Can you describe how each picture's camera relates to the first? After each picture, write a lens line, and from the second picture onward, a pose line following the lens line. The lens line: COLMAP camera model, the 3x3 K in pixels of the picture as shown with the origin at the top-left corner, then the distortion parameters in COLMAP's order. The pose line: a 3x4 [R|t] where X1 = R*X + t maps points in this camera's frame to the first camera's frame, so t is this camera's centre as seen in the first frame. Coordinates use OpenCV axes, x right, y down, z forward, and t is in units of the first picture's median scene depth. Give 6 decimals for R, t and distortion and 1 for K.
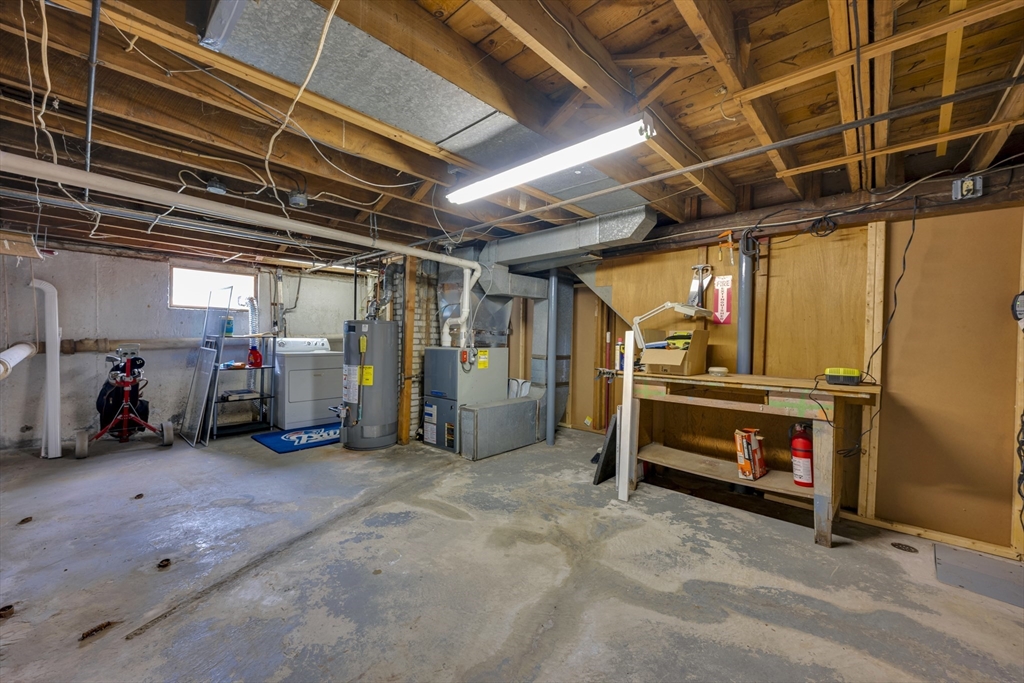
lens RADIAL K [[407.7, 0, 507.4], [0, 407.7, 340.2], [0, 0, 1]] dist [0.001865, 0.000568]
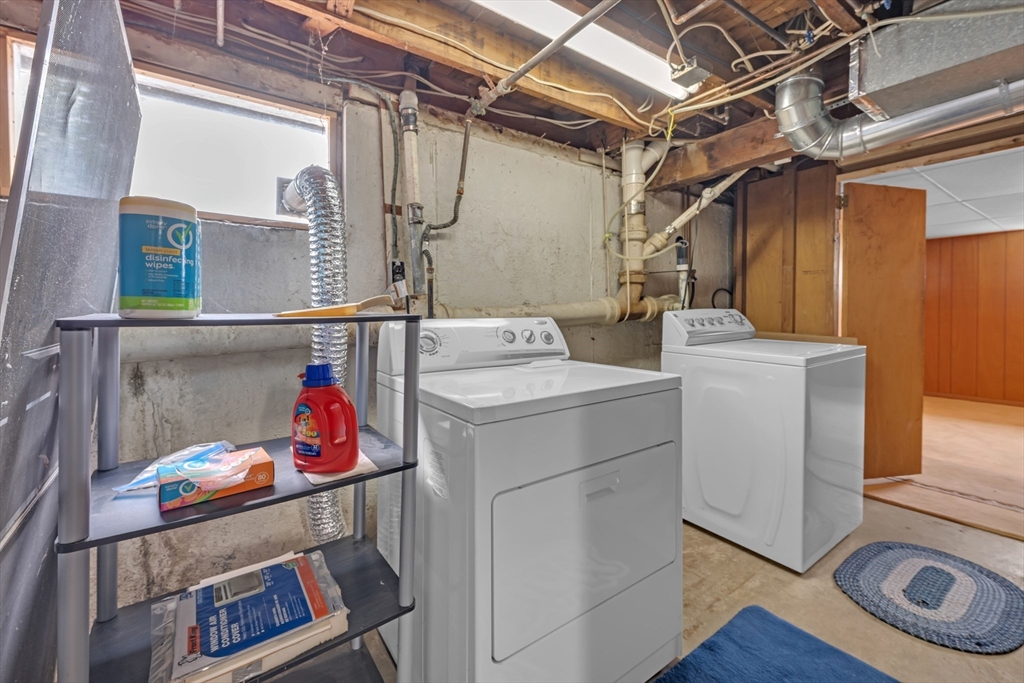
lens RADIAL K [[407.7, 0, 509.9], [0, 407.7, 318.9], [0, 0, 1]] dist [0.001865, 0.000568]
pose [[0.980270, -0.017175, -0.196916, -0.709482], [0.018334, 0.999824, 0.004062, -0.009821], [0.196812, -0.007592, 0.980412, 1.191425]]
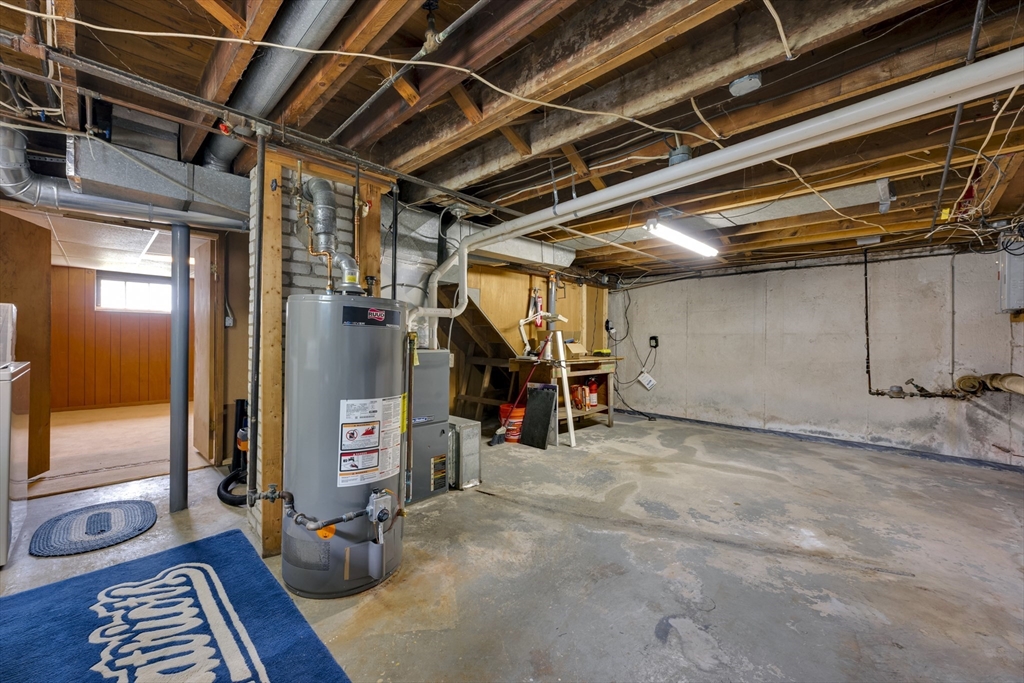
lens RADIAL K [[407.7, 0, 513.5], [0, 407.7, 339.3], [0, 0, 1]] dist [0.001865, 0.000568]
pose [[0.008679, -0.015476, 0.999843, -1.025563], [-0.007895, 0.999848, 0.015545, -0.014341], [-0.999931, -0.008029, 0.008555, 1.042466]]
